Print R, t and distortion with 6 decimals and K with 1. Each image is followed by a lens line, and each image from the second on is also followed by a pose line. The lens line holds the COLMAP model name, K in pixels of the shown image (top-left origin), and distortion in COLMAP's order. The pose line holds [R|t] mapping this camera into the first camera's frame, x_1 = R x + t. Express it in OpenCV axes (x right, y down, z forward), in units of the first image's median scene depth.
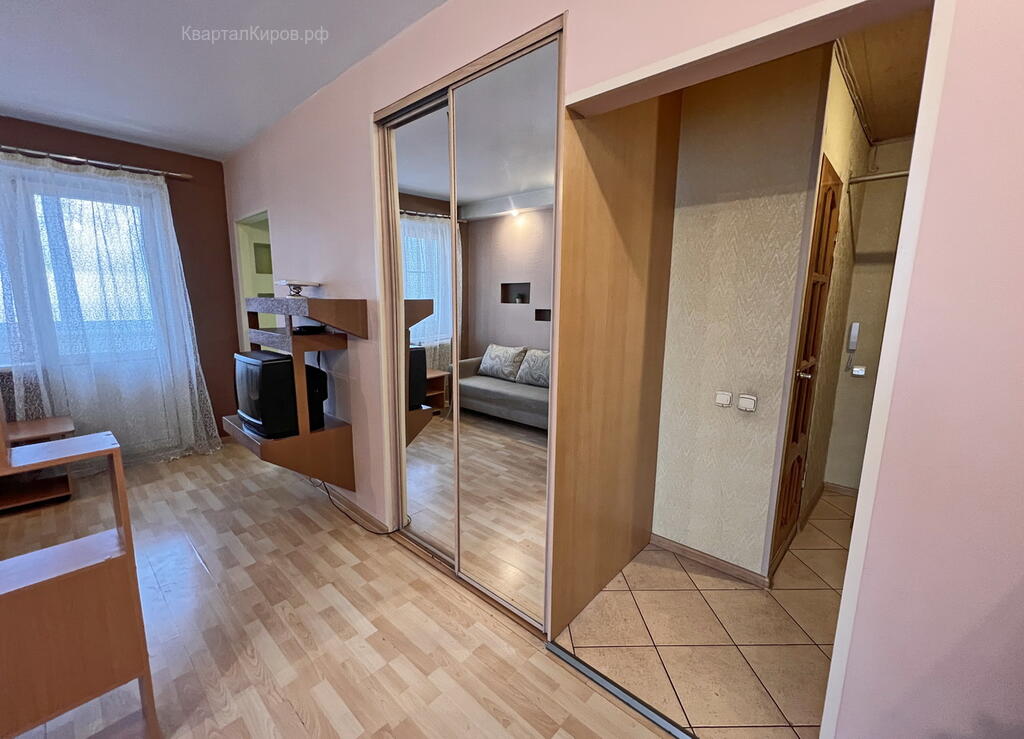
lens RADIAL K [[425.7, 0, 509.5], [0, 425.7, 370.3], [0, 0, 1]] dist [0.000563, 0.000109]
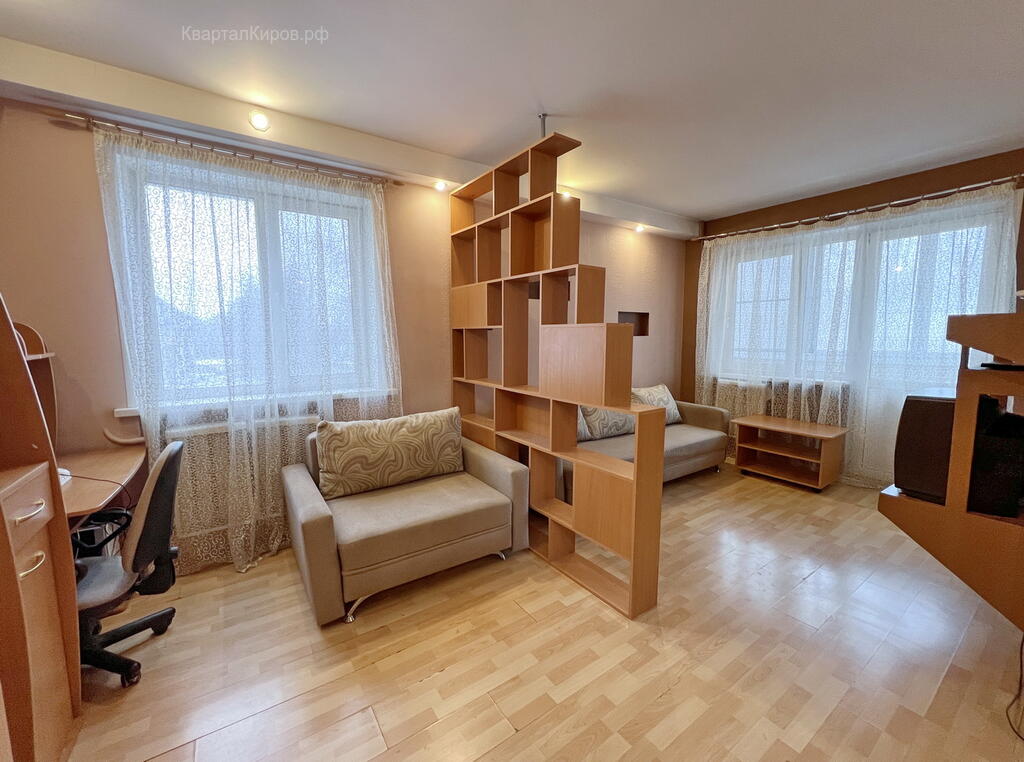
lens RADIAL K [[415.0, 0, 511.5], [0, 415.0, 381.6], [0, 0, 1]] dist [0.000175, 0.000081]
pose [[-0.221992, 0.097752, -0.970136, 0.336112], [-0.159039, 0.978008, 0.134937, -0.033691], [0.961991, 0.184244, -0.201563, 0.407877]]
